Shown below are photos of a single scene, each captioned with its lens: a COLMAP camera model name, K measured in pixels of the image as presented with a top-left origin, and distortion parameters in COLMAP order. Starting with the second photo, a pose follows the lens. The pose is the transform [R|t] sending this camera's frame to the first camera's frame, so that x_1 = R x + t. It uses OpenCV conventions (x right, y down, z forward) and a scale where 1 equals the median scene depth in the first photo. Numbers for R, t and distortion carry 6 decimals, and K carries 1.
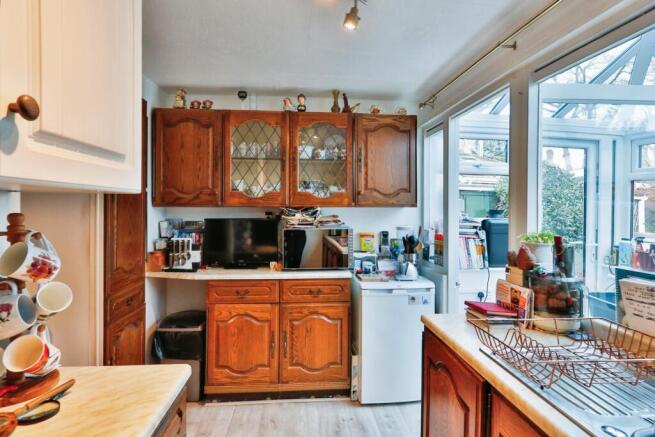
lens RADIAL K [[378.9, 0, 327.5], [0, 378.9, 218.5], [0, 0, 1]] dist [0.000926, 0.000273]
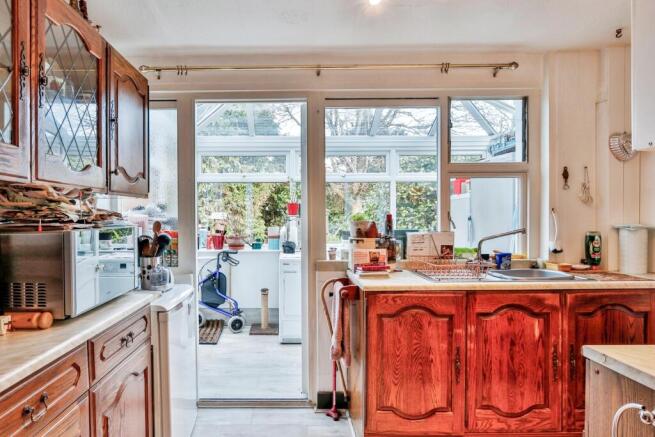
lens RADIAL K [[378.9, 0, 327.5], [0, 378.9, 218.5], [0, 0, 1]] dist [0.000926, 0.000273]
pose [[0.036494, -0.014278, 0.999232, -0.580752], [0.042893, 0.998999, 0.012708, 0.019767], [-0.998413, 0.042396, 0.037070, 0.669571]]
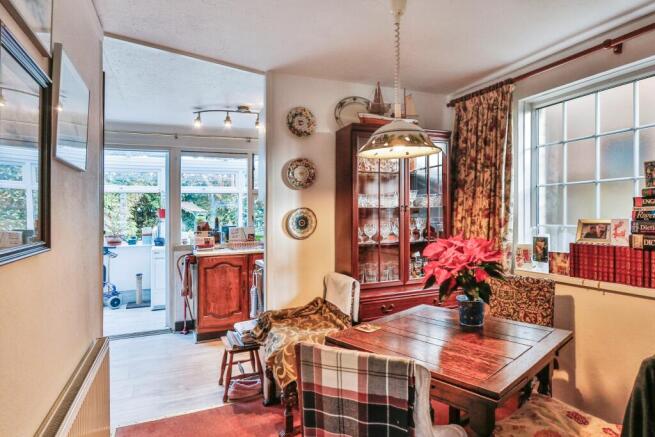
lens RADIAL K [[358.9, 0, 328.0], [0, 358.9, 202.5], [0, 0, 1]] dist [0.000245, -0.000137]
pose [[-0.286012, 0.029150, 0.957782, -1.354458], [0.051088, 0.998579, -0.015136, 0.008630], [-0.956863, 0.044602, -0.287095, 0.532488]]
